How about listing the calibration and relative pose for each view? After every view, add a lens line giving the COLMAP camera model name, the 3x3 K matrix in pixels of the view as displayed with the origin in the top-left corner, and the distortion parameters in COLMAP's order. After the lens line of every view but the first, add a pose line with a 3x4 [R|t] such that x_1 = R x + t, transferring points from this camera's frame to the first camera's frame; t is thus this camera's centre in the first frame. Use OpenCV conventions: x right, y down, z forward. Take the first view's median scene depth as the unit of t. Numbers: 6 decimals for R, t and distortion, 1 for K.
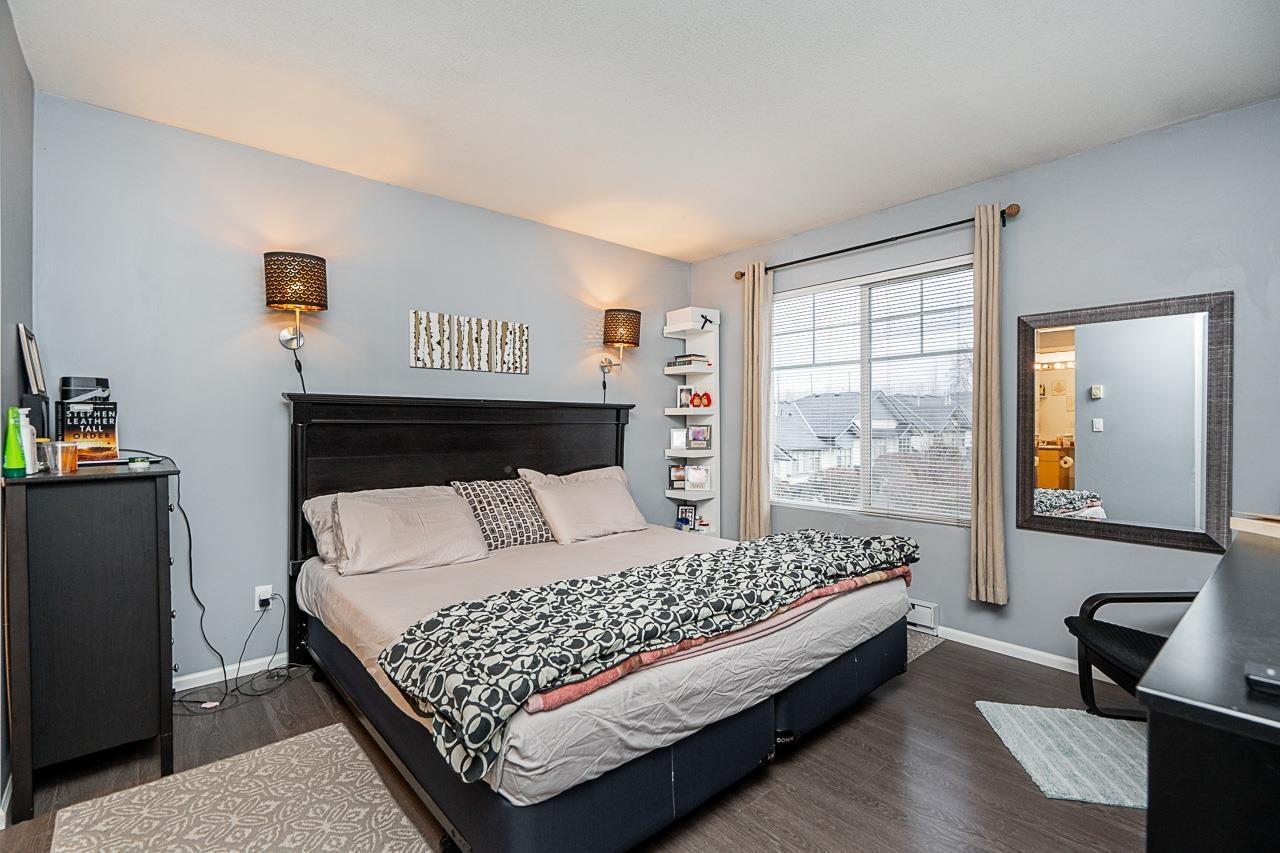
lens RADIAL K [[583.0, 0, 637.5], [0, 583.0, 428.1], [0, 0, 1]] dist [-0.003487, 0.000652]
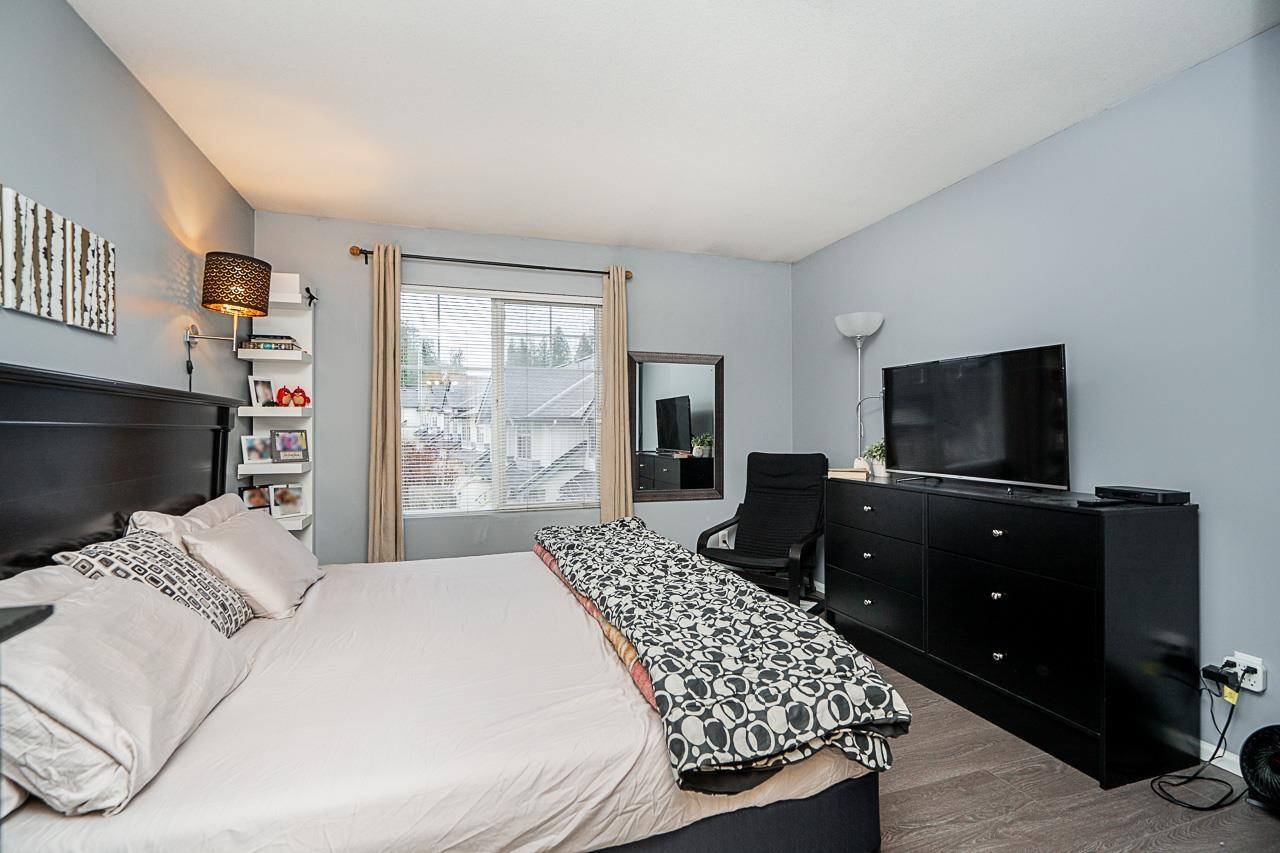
lens RADIAL K [[583.0, 0, 637.5], [0, 583.0, 428.1], [0, 0, 1]] dist [-0.003487, 0.000652]
pose [[0.386514, -0.001046, 0.922283, -0.525335], [0.010405, 0.999941, -0.003227, -0.001525], [-0.922225, 0.010844, 0.386502, 0.369395]]
